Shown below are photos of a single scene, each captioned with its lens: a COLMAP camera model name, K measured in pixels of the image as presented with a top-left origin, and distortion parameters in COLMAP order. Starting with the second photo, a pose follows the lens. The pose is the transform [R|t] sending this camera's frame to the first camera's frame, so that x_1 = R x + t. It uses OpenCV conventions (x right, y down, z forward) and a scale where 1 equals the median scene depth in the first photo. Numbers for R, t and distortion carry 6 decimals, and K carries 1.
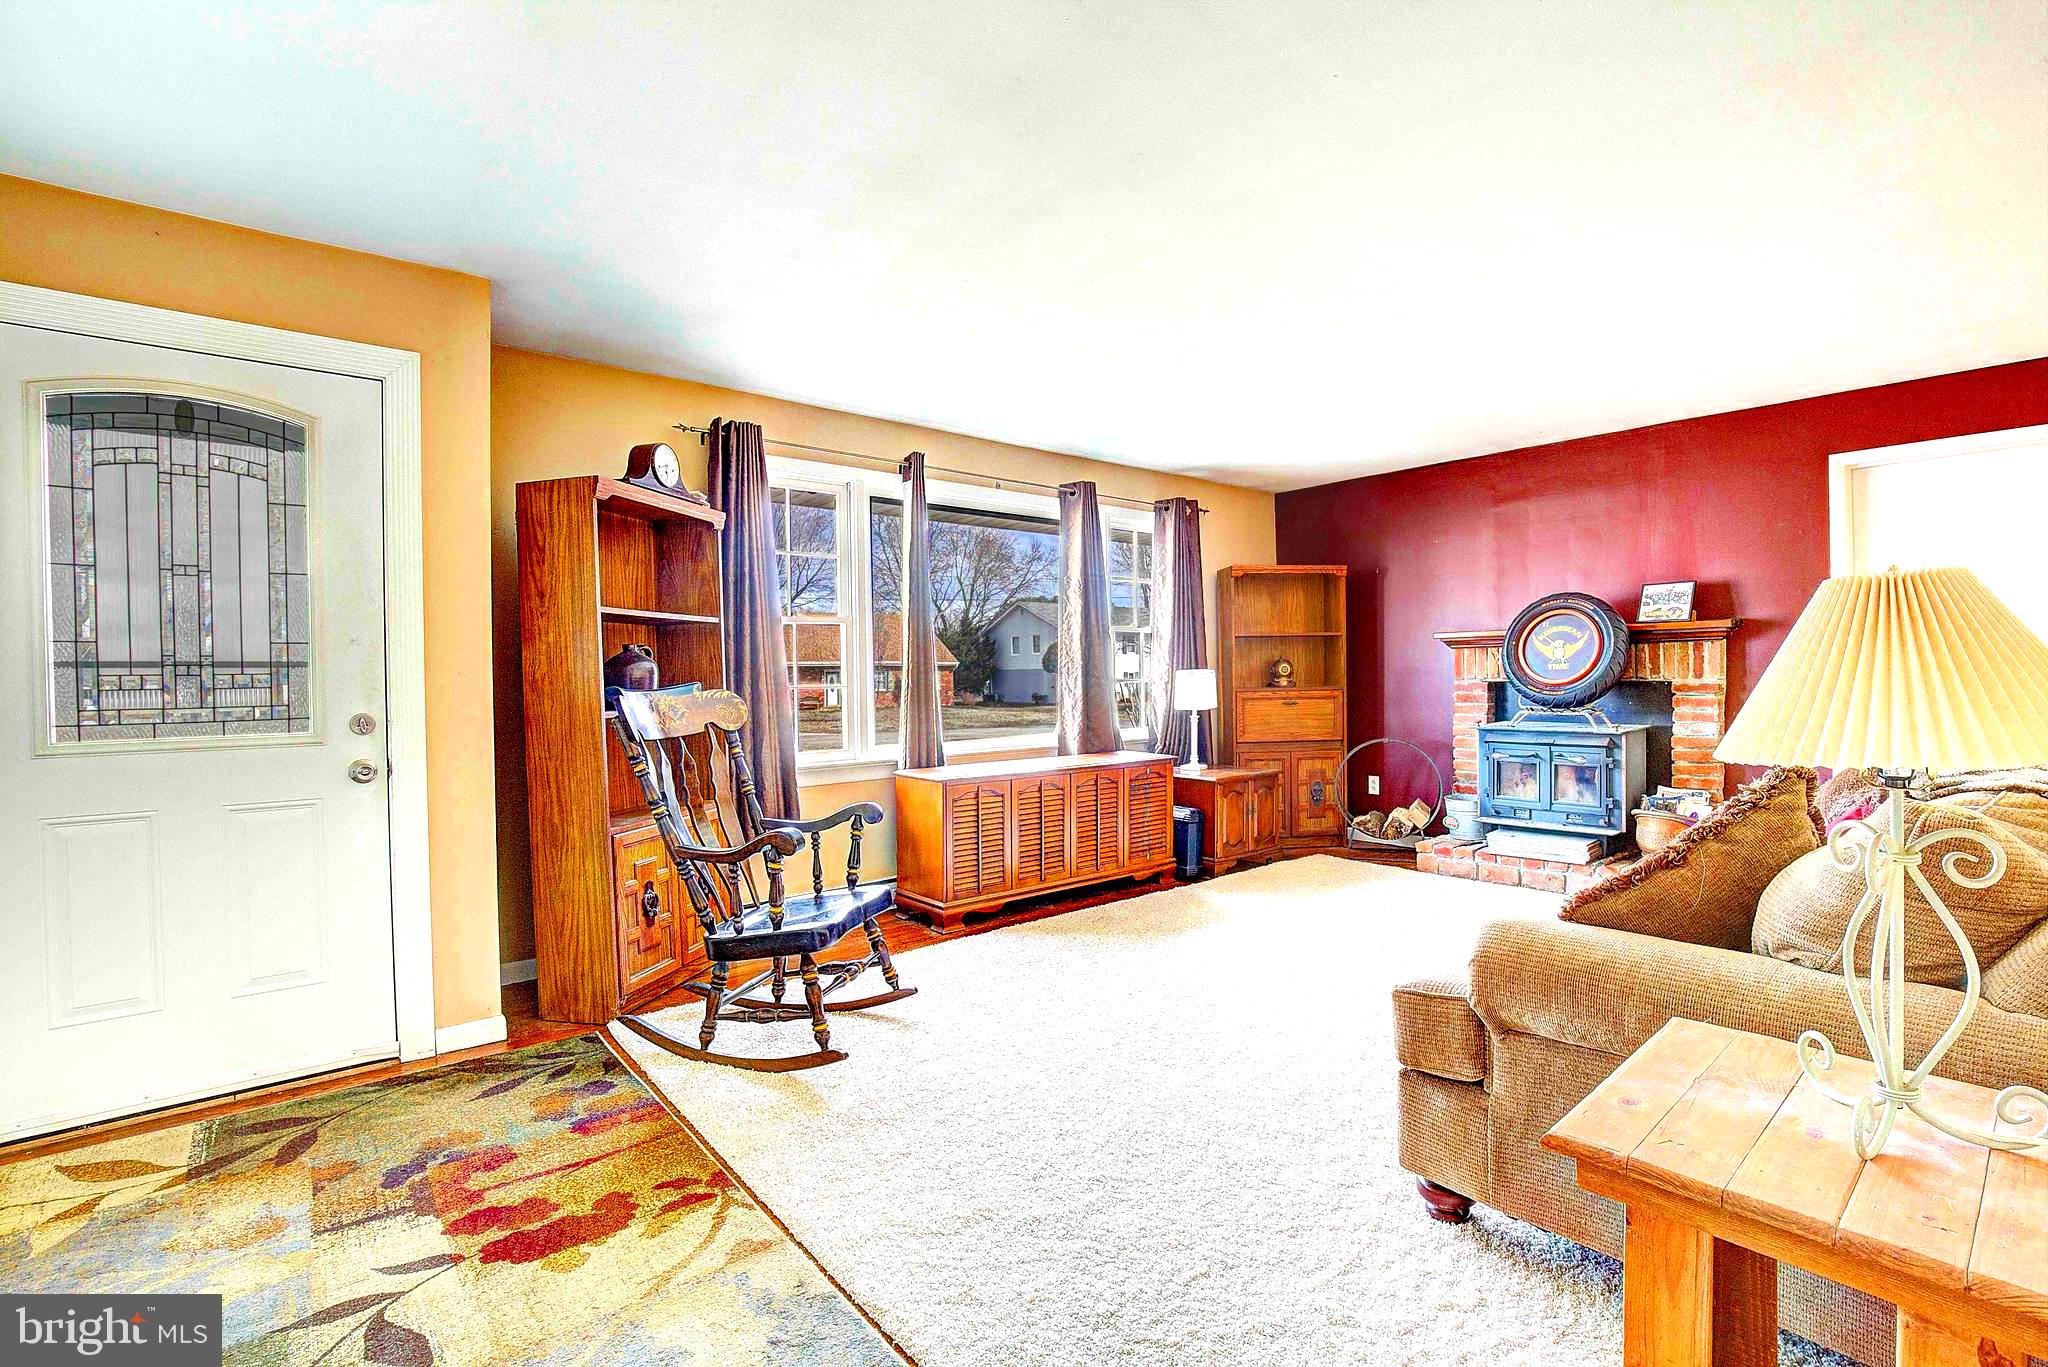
lens RADIAL K [[934.8, 0, 1032.1], [0, 934.8, 689.3], [0, 0, 1]] dist [-0.029328, 0.000315]
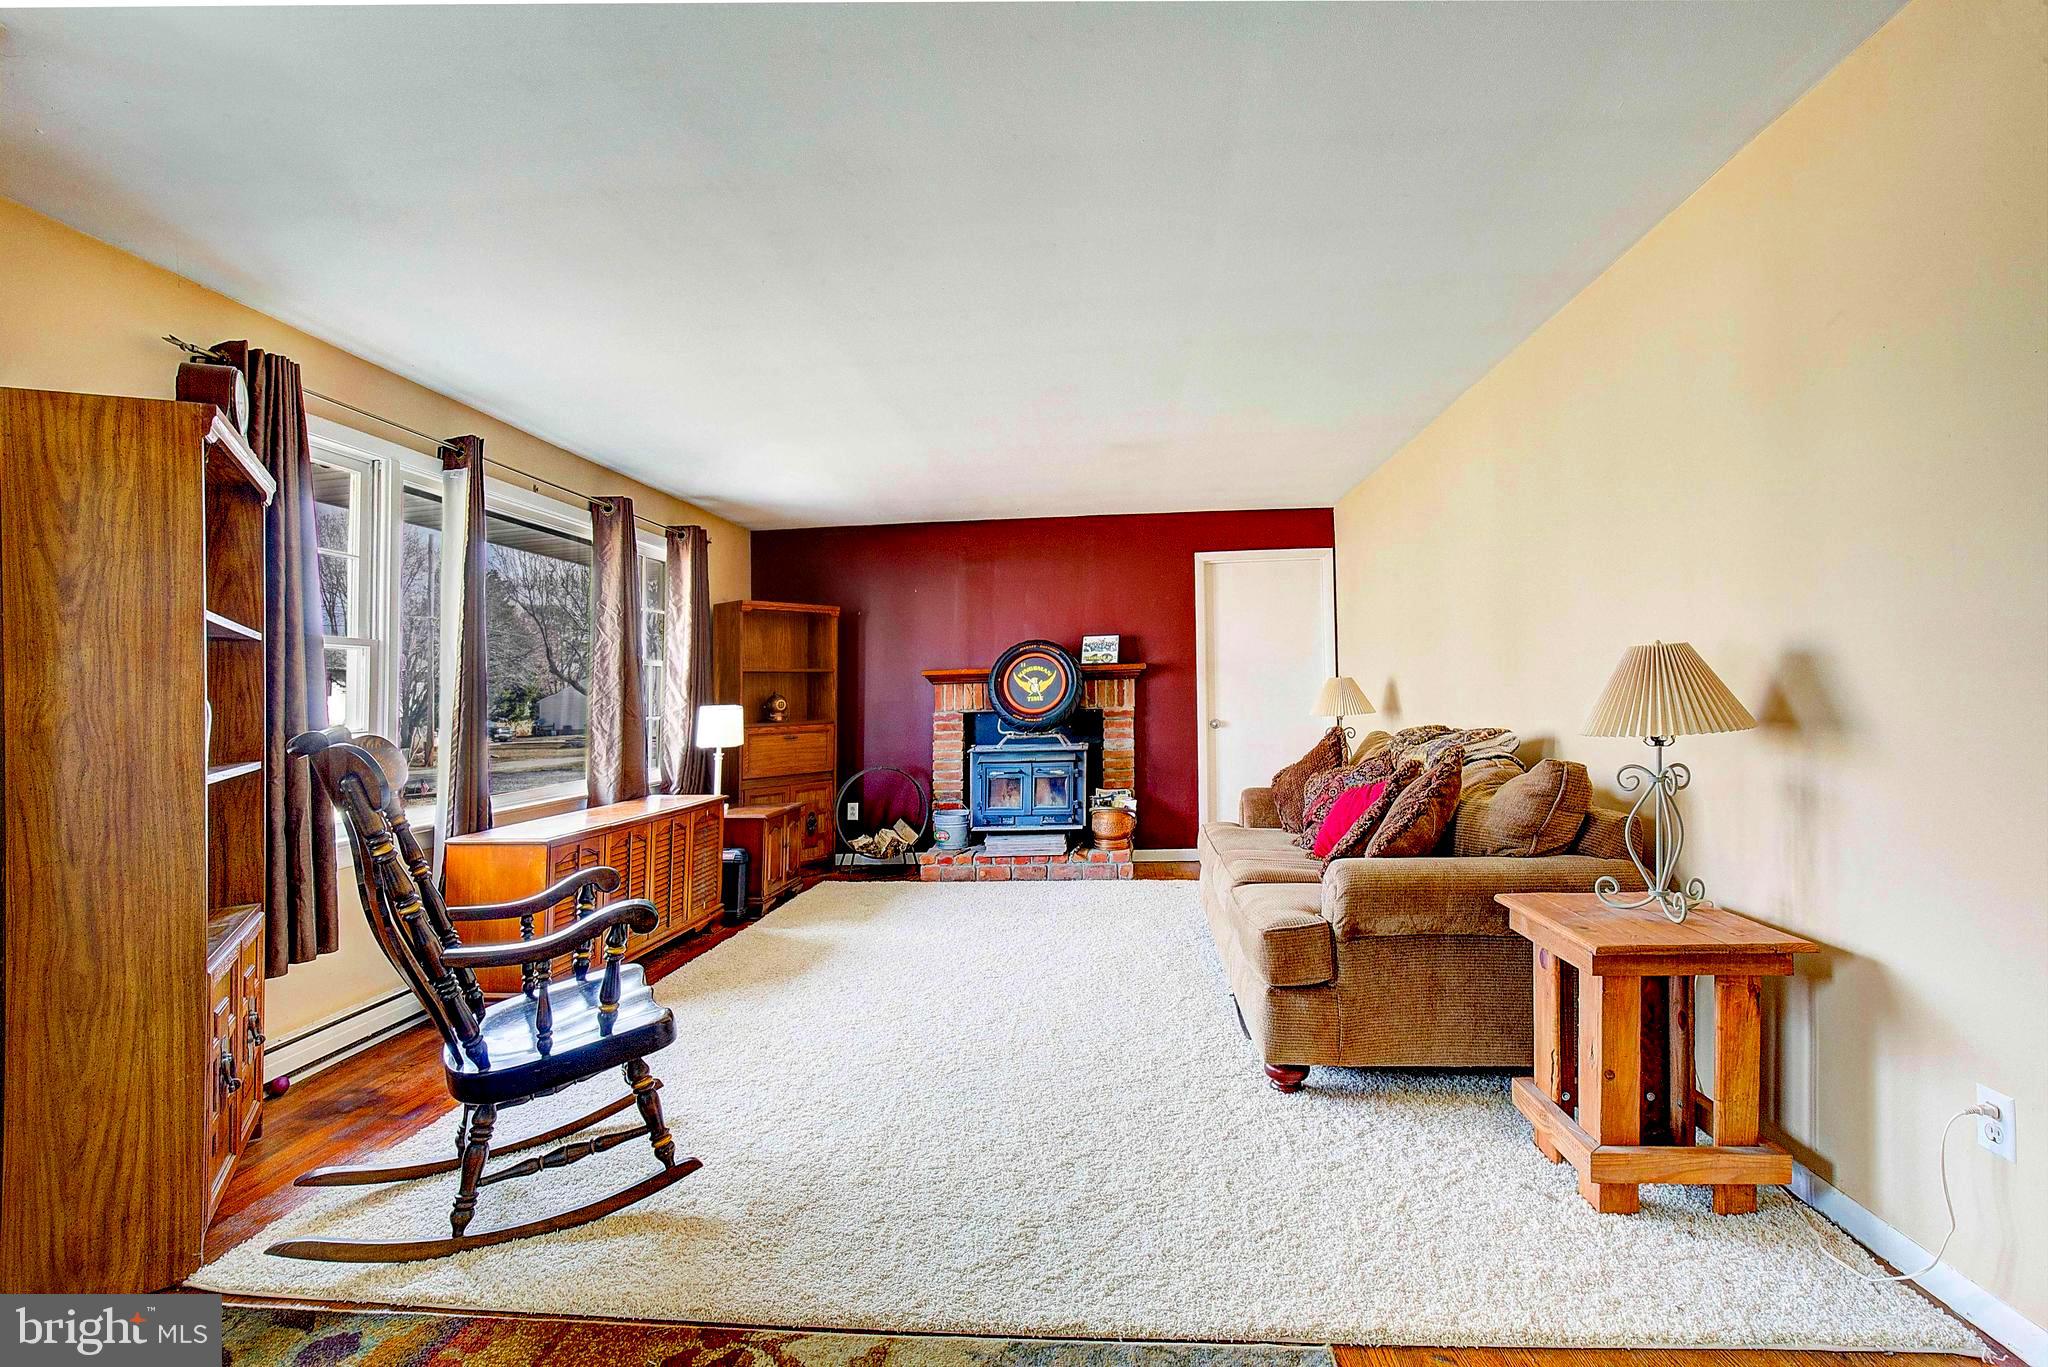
lens RADIAL K [[944.4, 0, 1030.9], [0, 944.4, 693.3], [0, 0, 1]] dist [-0.030602, 0.017906]
pose [[0.713767, -0.002811, 0.700377, -0.329888], [0.028681, 0.999270, -0.025218, -0.000110], [-0.699795, 0.038087, 0.713327, 0.096848]]
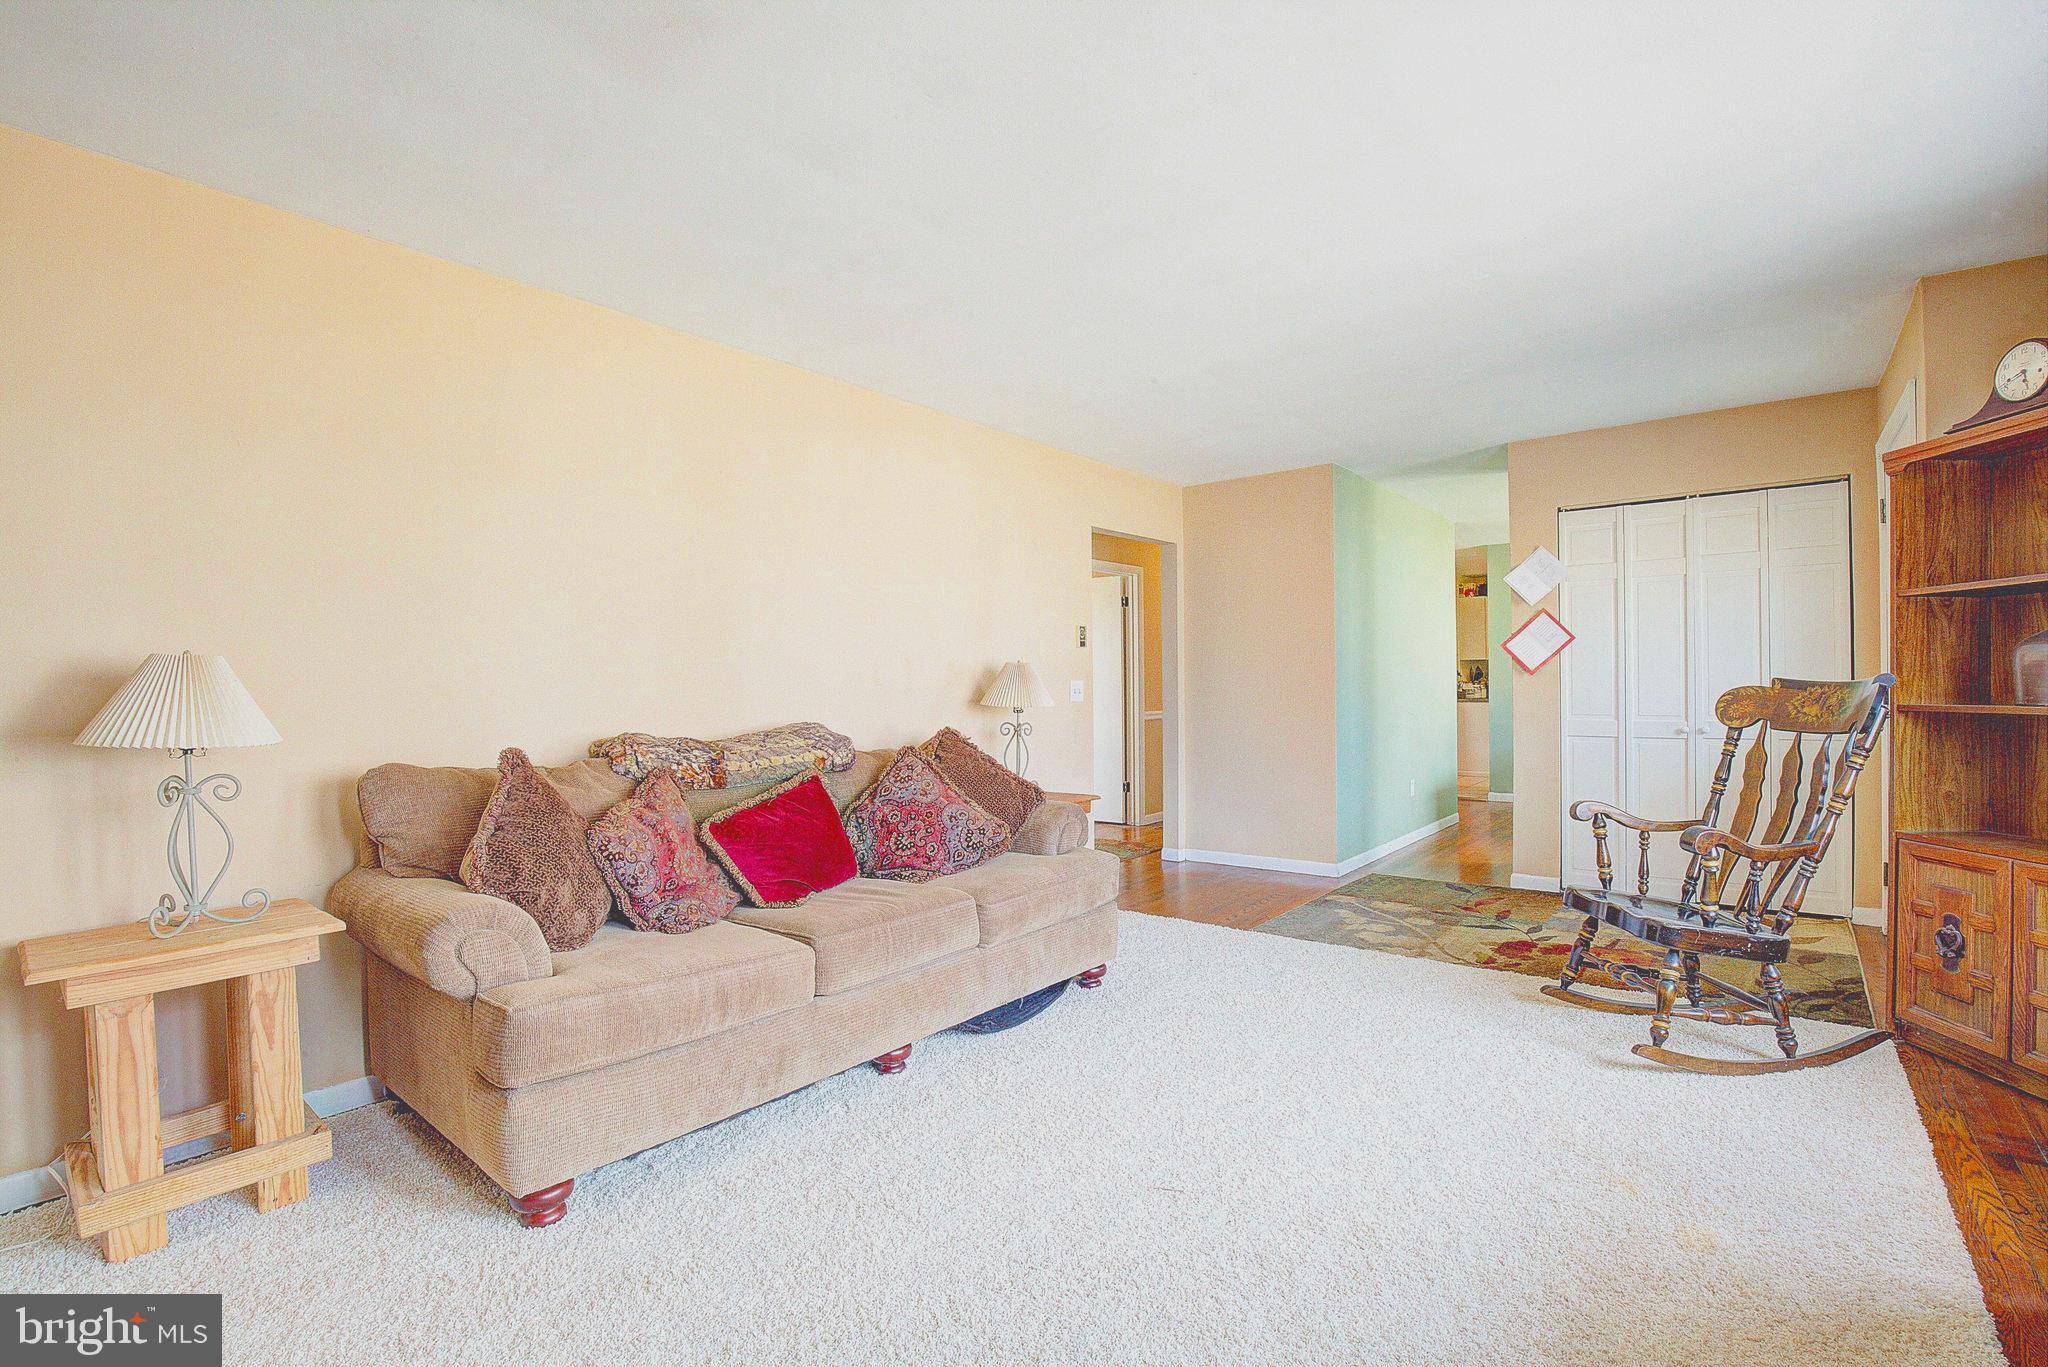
lens RADIAL K [[922.6, 0, 1024.0], [0, 922.6, 683.5], [0, 0, 1]] dist [-0.015074, 0.000122]
pose [[-0.985565, 0.023545, -0.167650, 0.346311], [0.021099, 0.999644, 0.016360, -0.017432], [0.167975, 0.012587, -0.985711, 1.107137]]
